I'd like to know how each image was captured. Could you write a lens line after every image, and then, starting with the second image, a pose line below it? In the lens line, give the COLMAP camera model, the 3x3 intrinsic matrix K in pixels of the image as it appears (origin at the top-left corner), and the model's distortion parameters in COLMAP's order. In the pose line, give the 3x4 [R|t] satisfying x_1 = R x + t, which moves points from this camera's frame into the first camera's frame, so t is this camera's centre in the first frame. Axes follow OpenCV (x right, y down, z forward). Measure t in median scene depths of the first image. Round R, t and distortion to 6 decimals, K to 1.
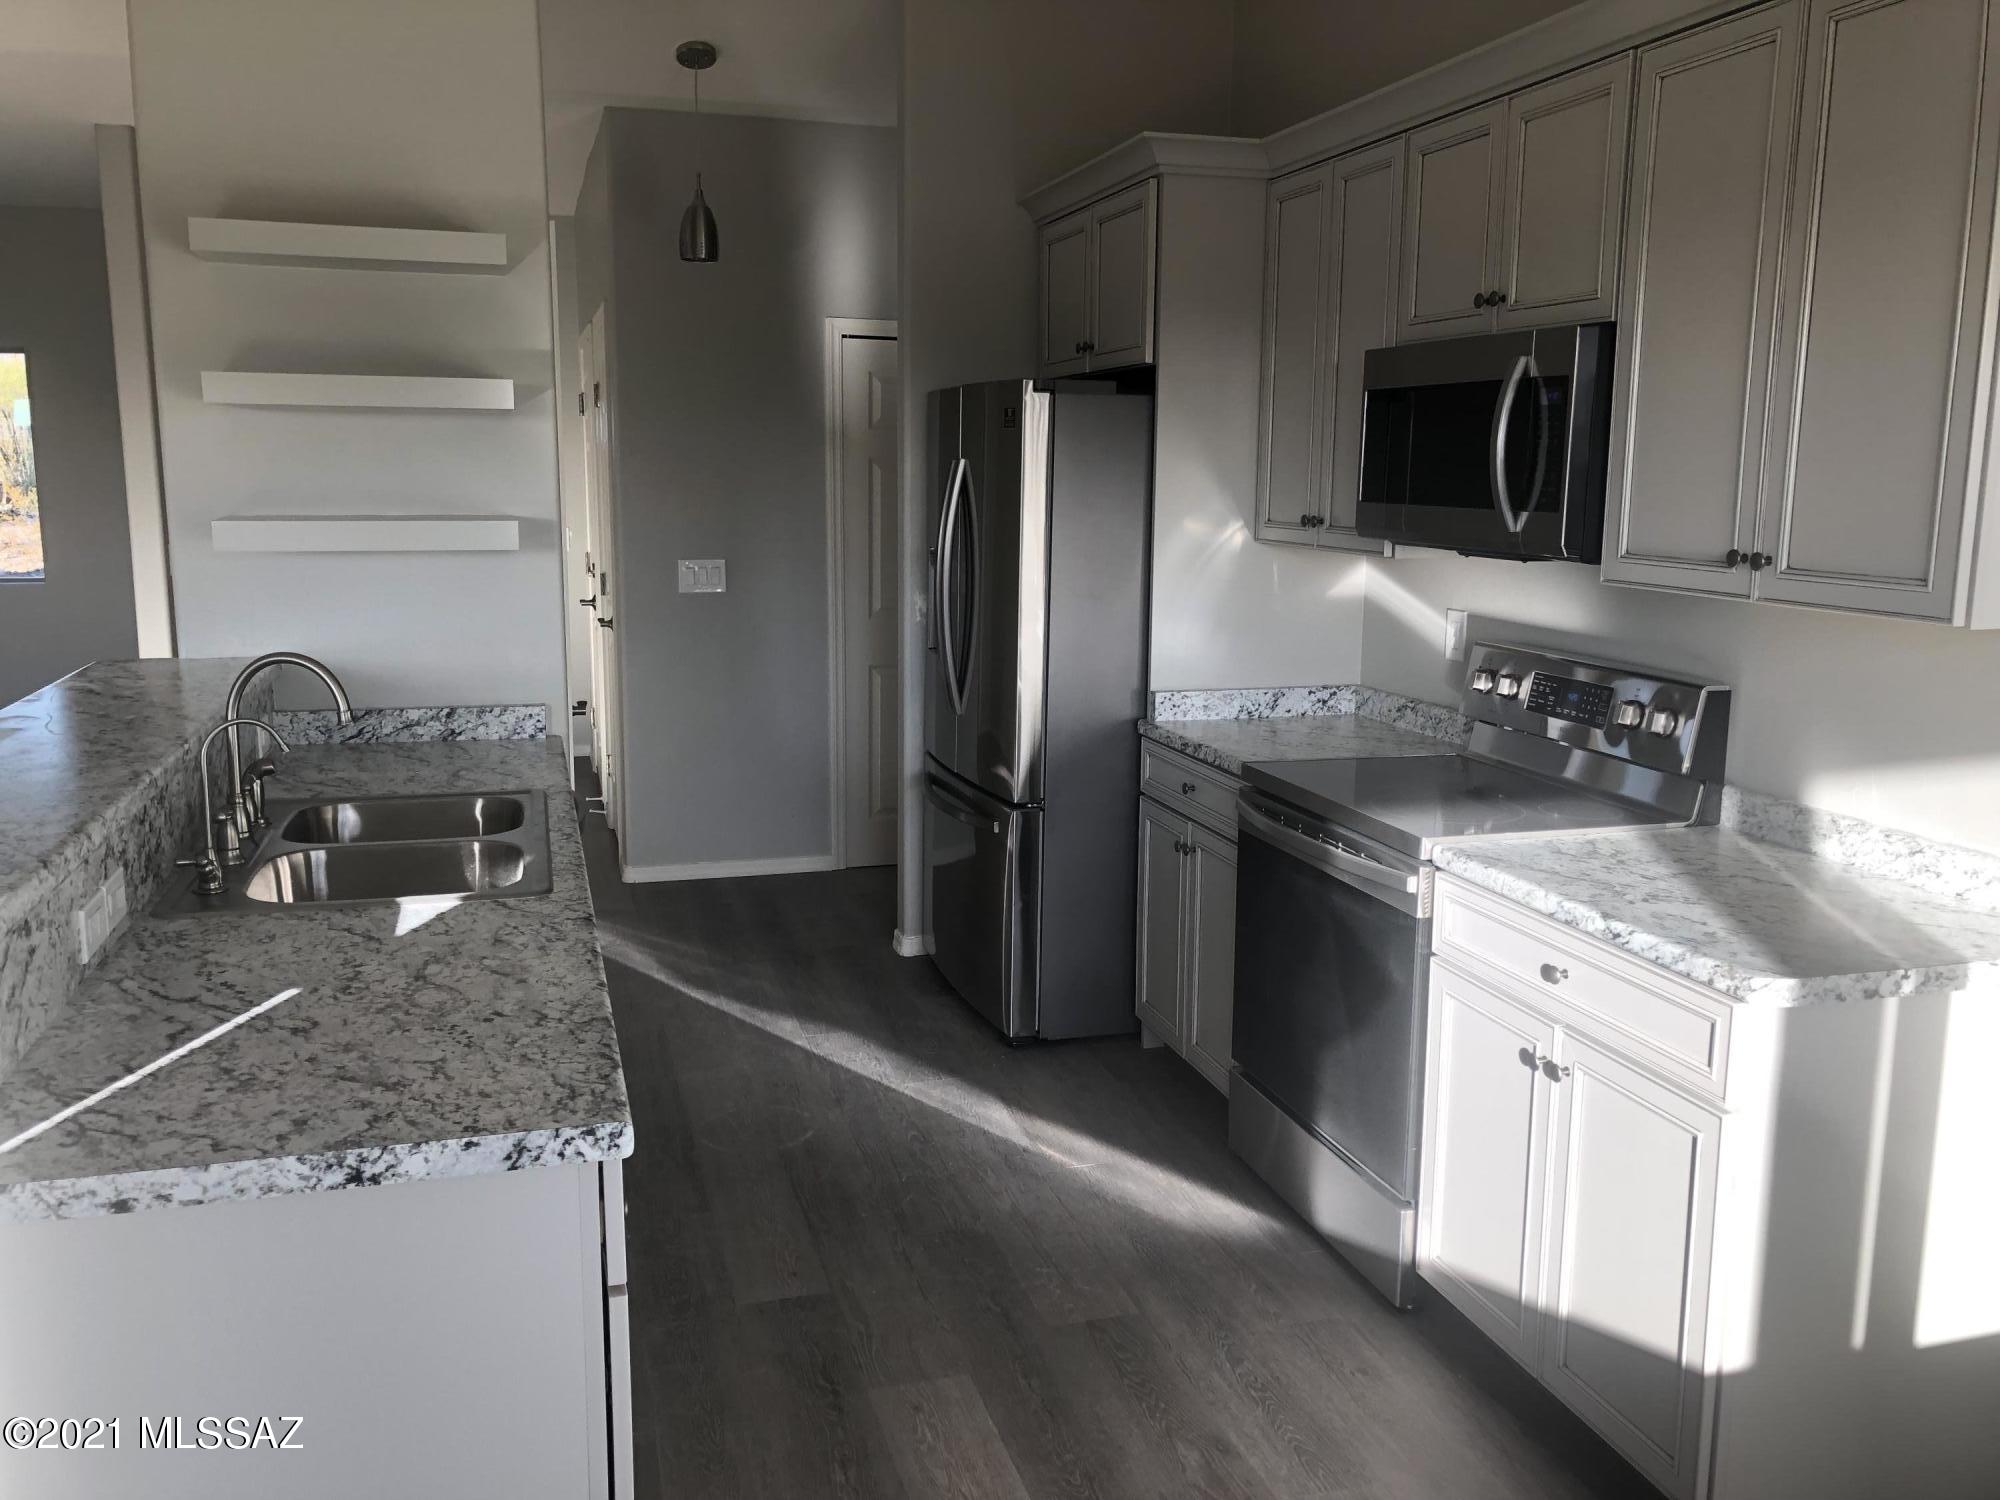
lens RADIAL K [[1645.7, 0, 1003.9], [0, 1645.7, 741.3], [0, 0, 1]] dist [0.098910, -0.089712]
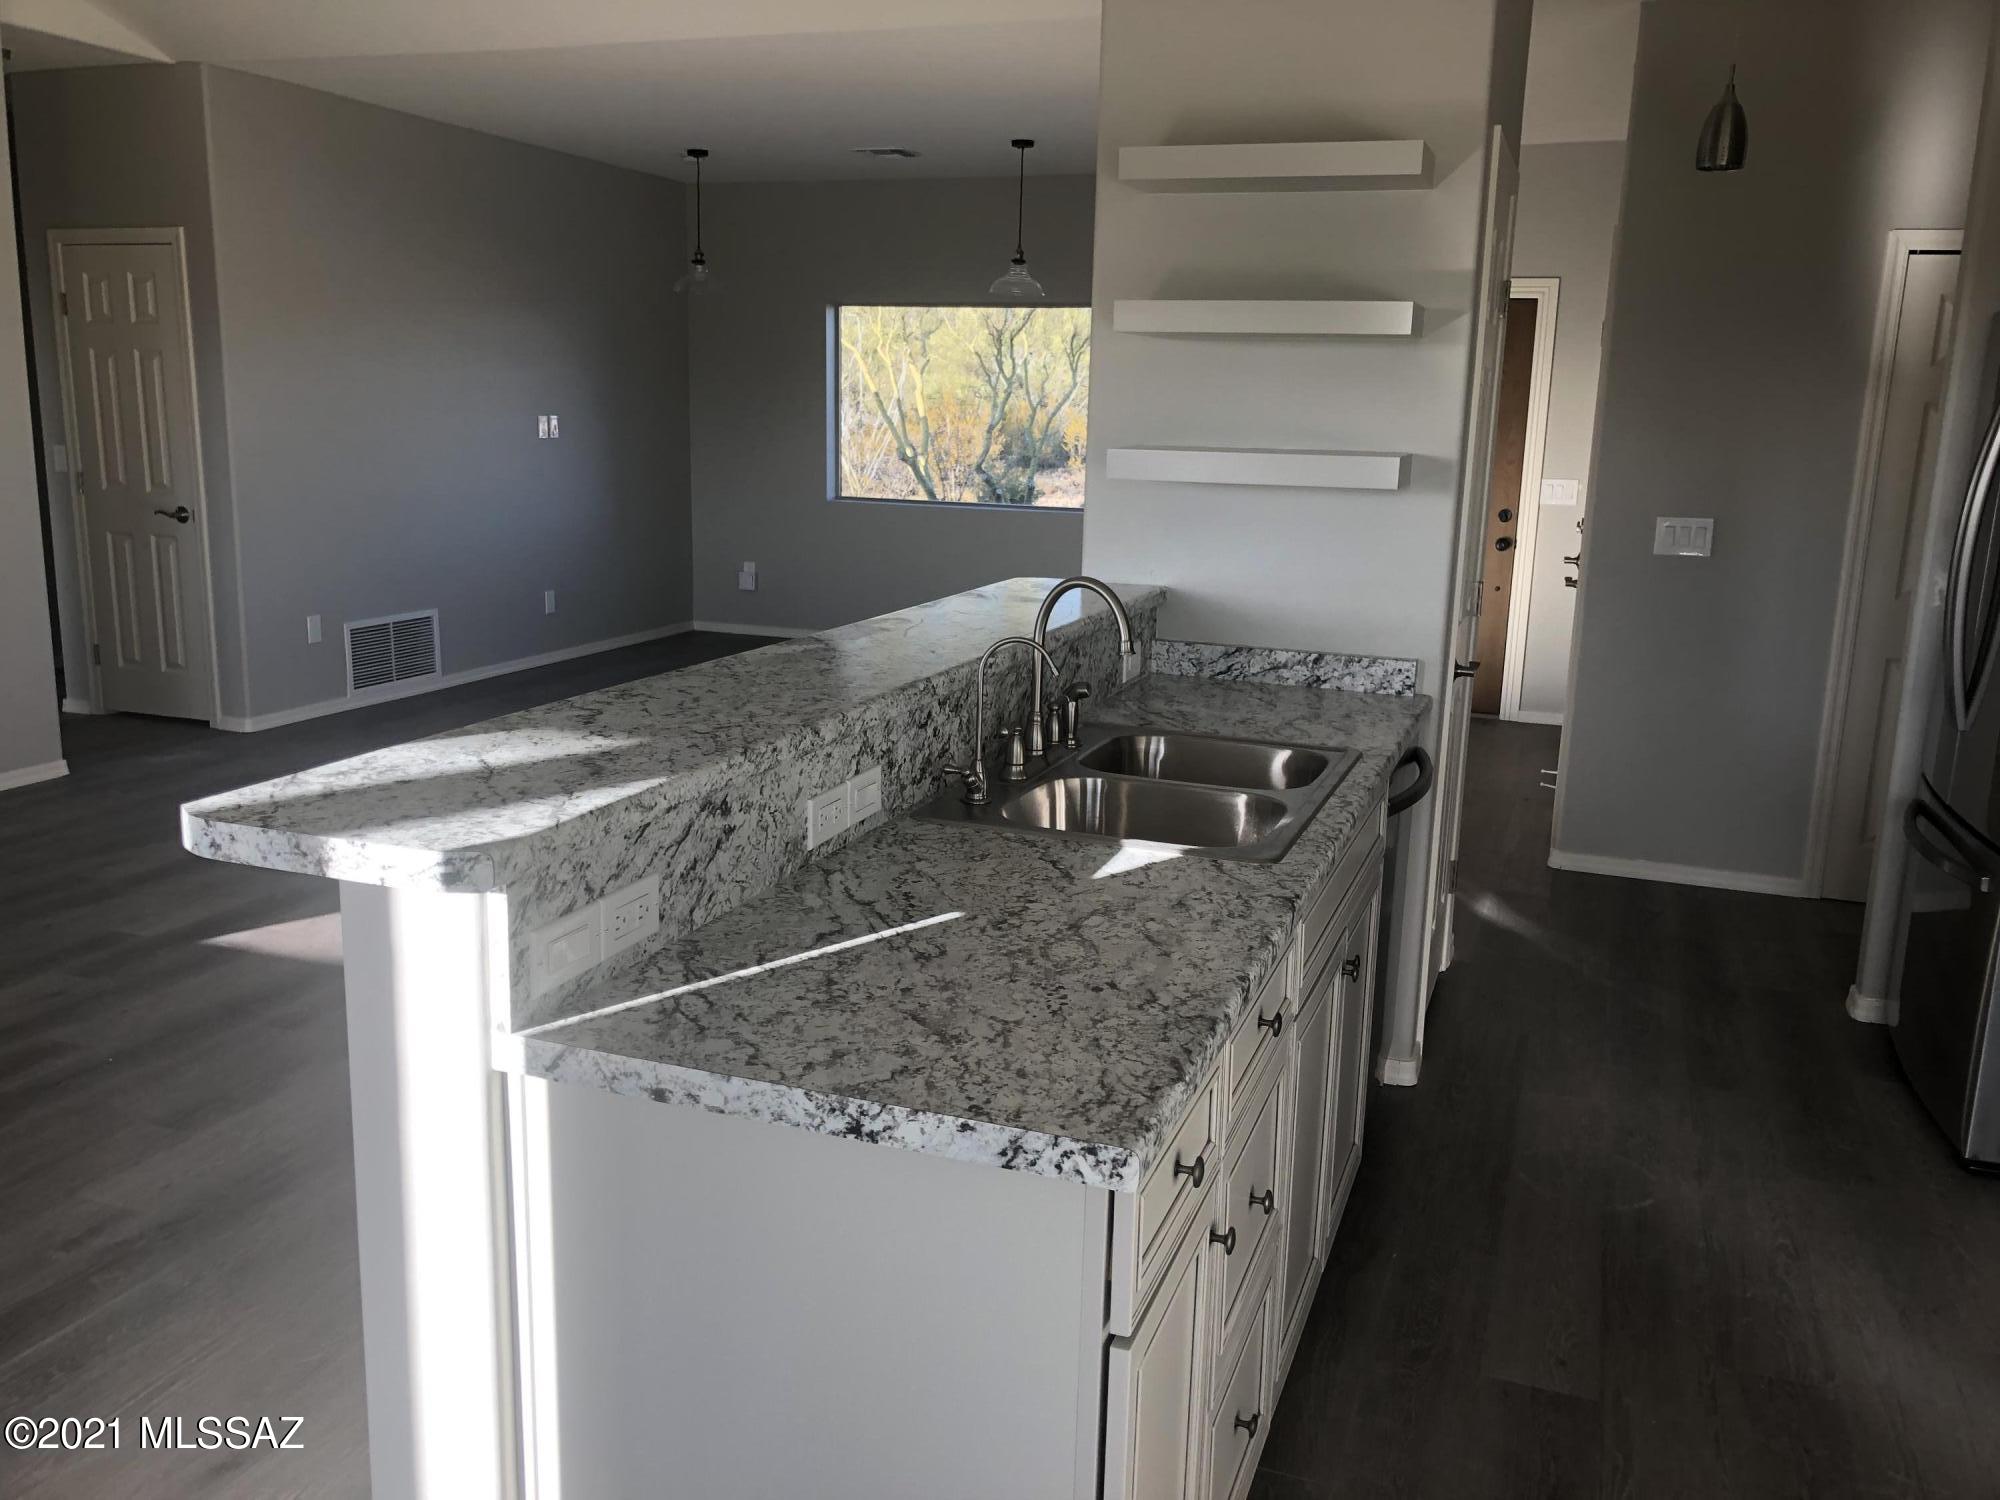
lens RADIAL K [[1645.7, 0, 1003.9], [0, 1645.7, 741.3], [0, 0, 1]] dist [0.098910, -0.089712]
pose [[0.813416, 0.133876, -0.566067, 0.139941], [-0.120010, 0.990842, 0.061887, -0.015239], [0.569168, 0.017593, 0.822033, 0.240188]]
